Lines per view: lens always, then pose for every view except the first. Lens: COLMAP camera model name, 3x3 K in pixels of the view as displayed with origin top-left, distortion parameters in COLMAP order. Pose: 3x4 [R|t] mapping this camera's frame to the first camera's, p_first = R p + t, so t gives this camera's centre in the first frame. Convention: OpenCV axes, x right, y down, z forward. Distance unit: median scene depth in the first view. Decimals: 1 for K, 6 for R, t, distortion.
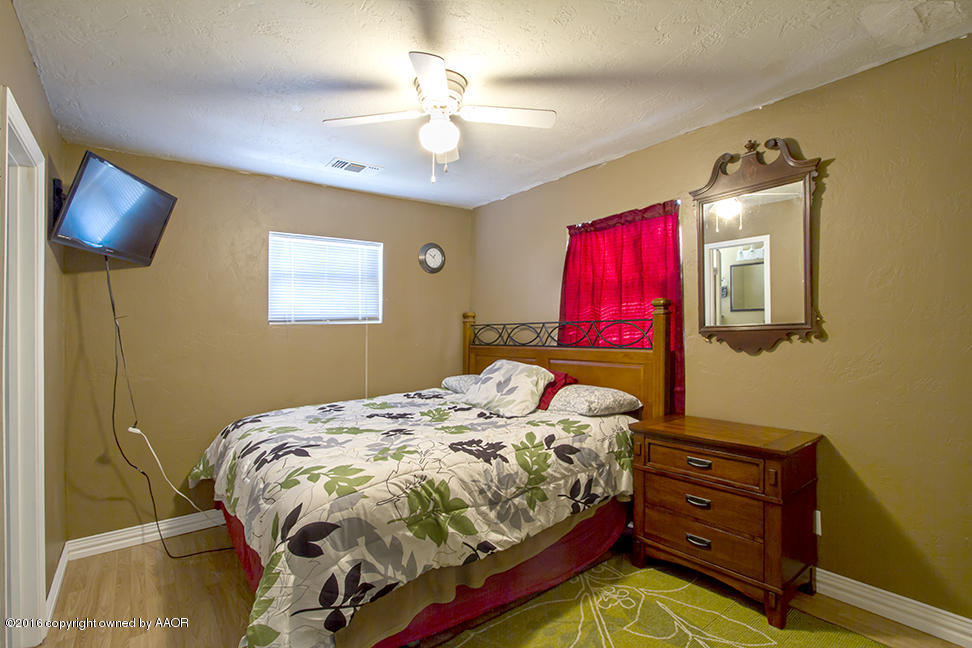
lens RADIAL K [[459.4, 0, 487.8], [0, 459.4, 318.6], [0, 0, 1]] dist [-0.024206, 0.000231]
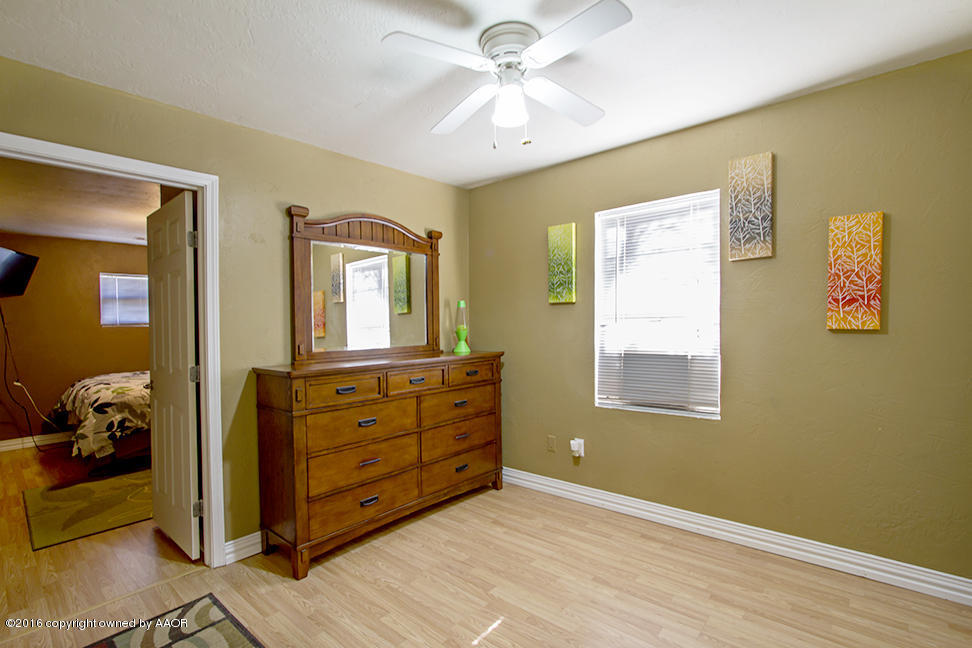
lens RADIAL K [[459.4, 0, 486.0], [0, 459.4, 334.1], [0, 0, 1]] dist [-0.024206, 0.000231]
pose [[0.981233, -0.001241, 0.192821, 1.235253], [-0.006541, 0.999190, 0.039718, -0.071121], [-0.192714, -0.040234, 0.980430, -1.907832]]
